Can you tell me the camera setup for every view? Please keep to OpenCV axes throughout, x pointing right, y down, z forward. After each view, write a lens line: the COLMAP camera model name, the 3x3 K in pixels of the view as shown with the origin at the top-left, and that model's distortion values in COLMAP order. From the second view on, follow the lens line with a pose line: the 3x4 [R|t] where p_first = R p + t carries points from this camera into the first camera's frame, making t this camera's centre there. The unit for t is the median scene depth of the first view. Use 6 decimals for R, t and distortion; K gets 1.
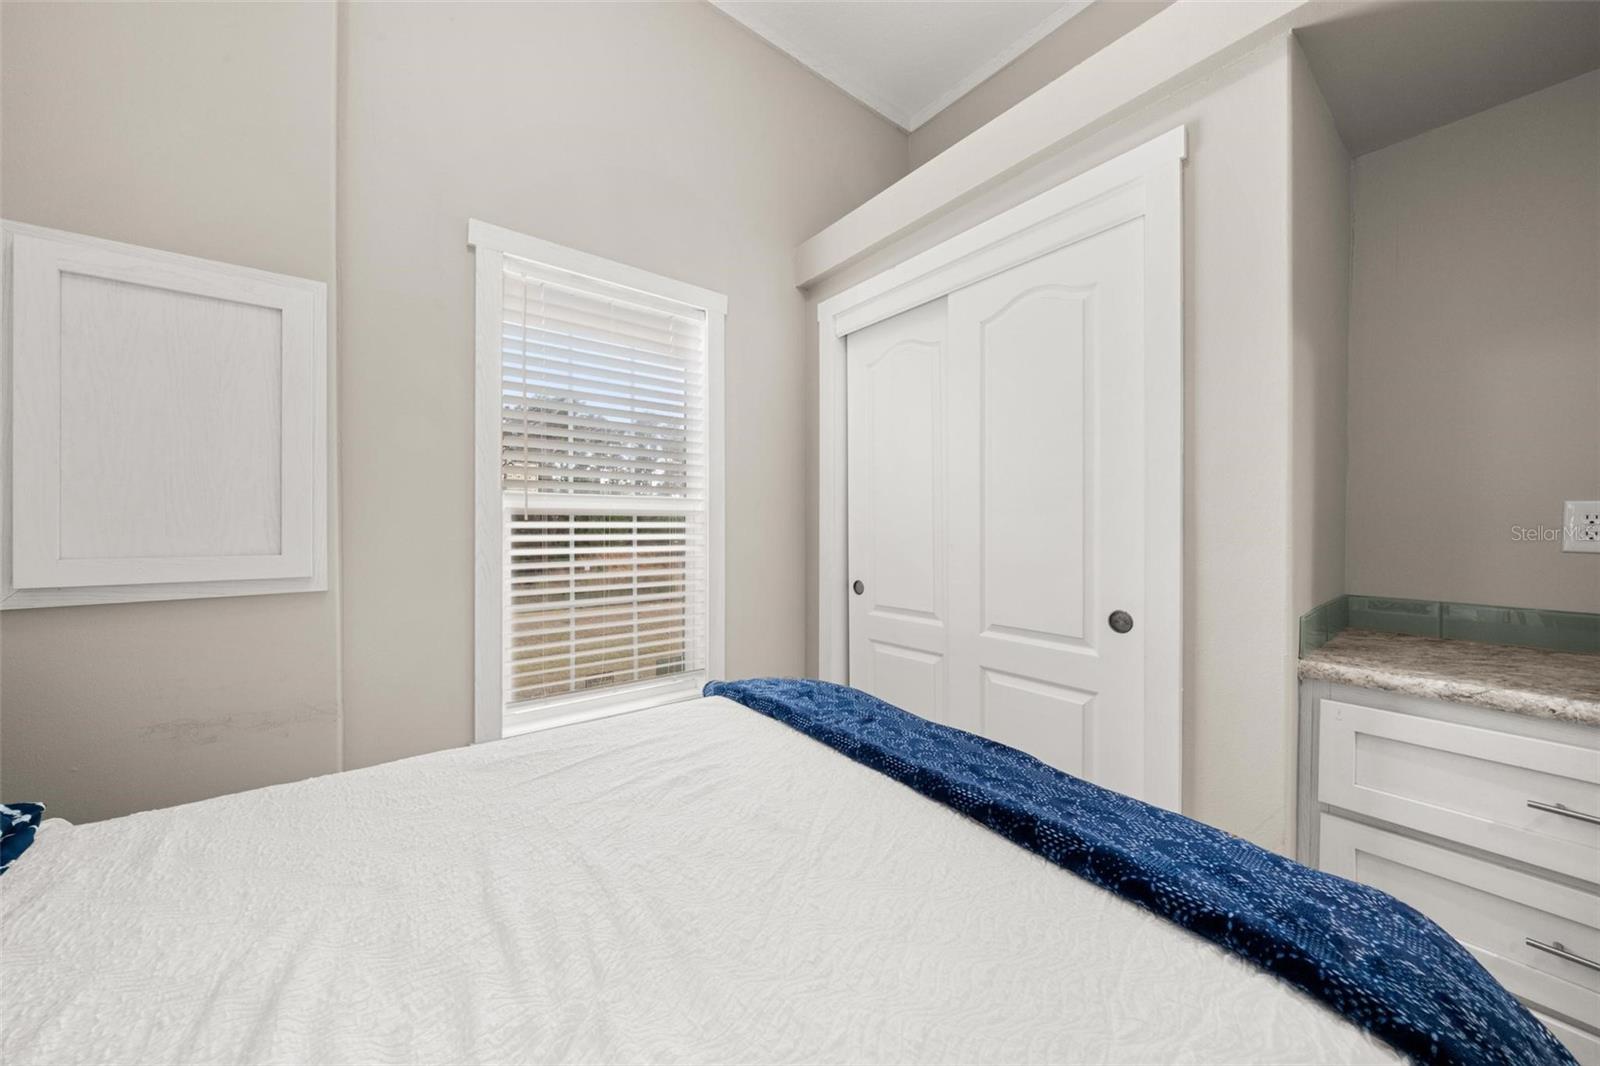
lens RADIAL K [[544.3, 0, 798.8], [0, 544.3, 526.4], [0, 0, 1]] dist [-0.011796, 0.000719]
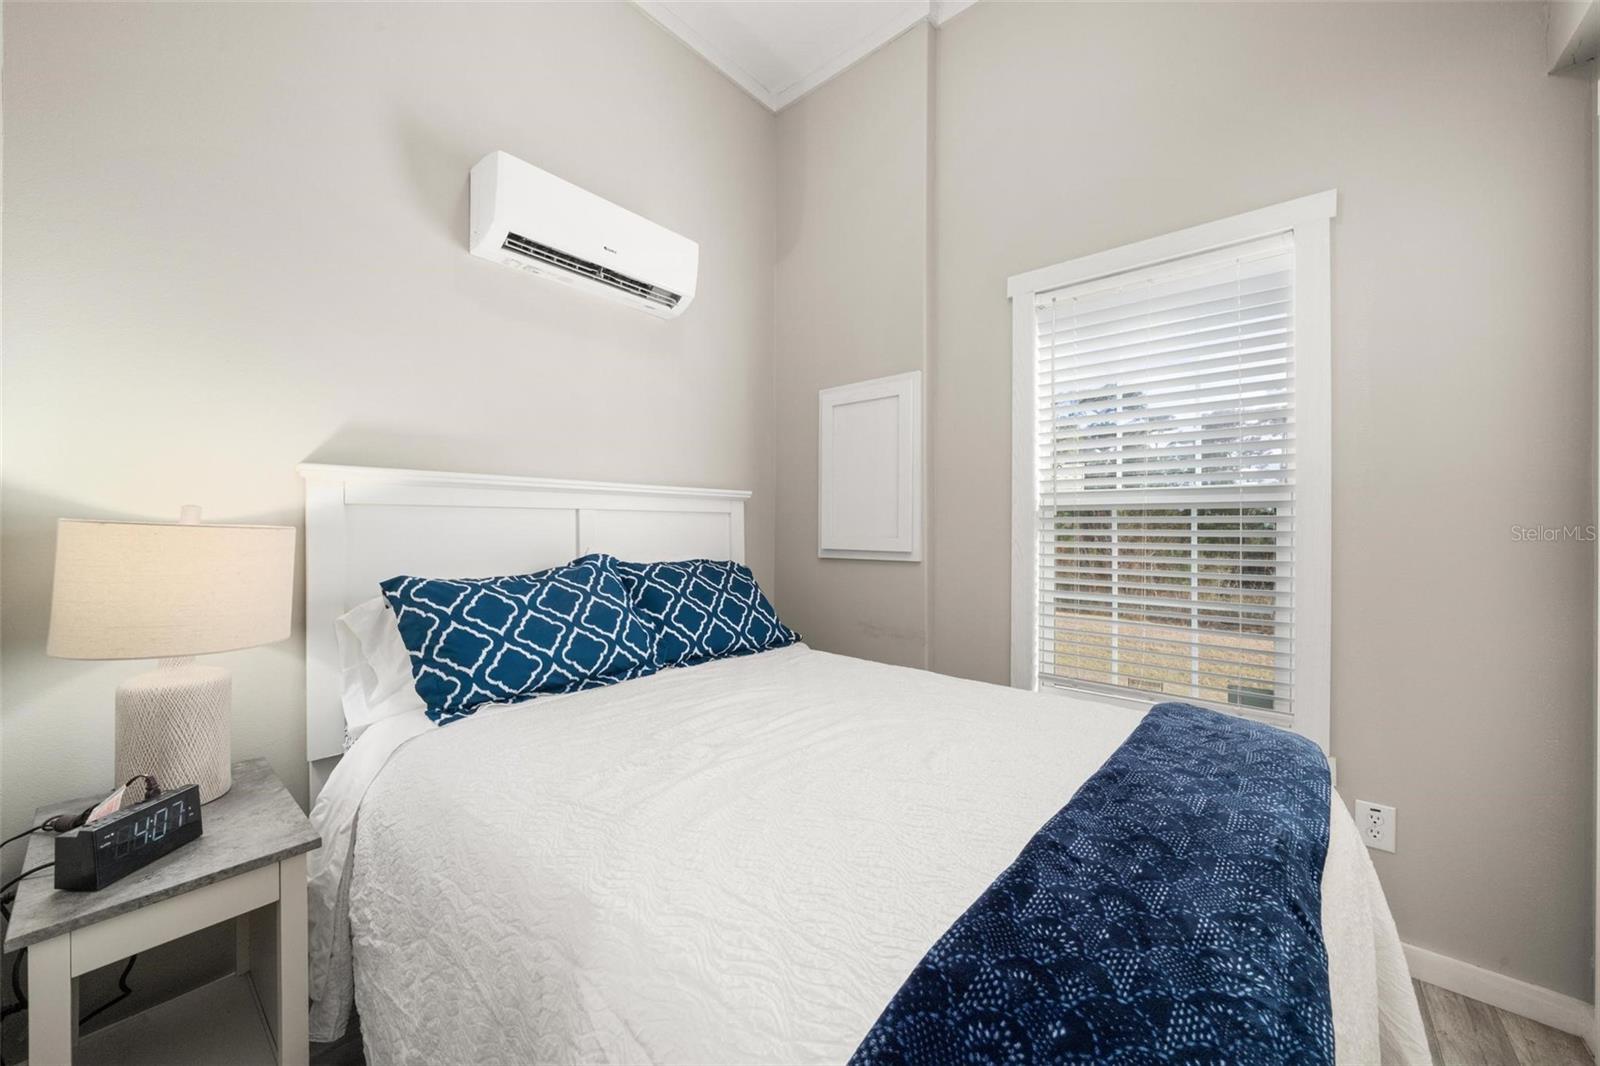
lens RADIAL K [[594.5, 0, 798.2], [0, 594.5, 529.5], [0, 0, 1]] dist [0.003484, 0.000283]
pose [[0.210054, 0.008744, -0.977651, 0.743059], [-0.002002, 0.999962, 0.008514, 0.009804], [0.977688, 0.000169, 0.210064, 0.261797]]
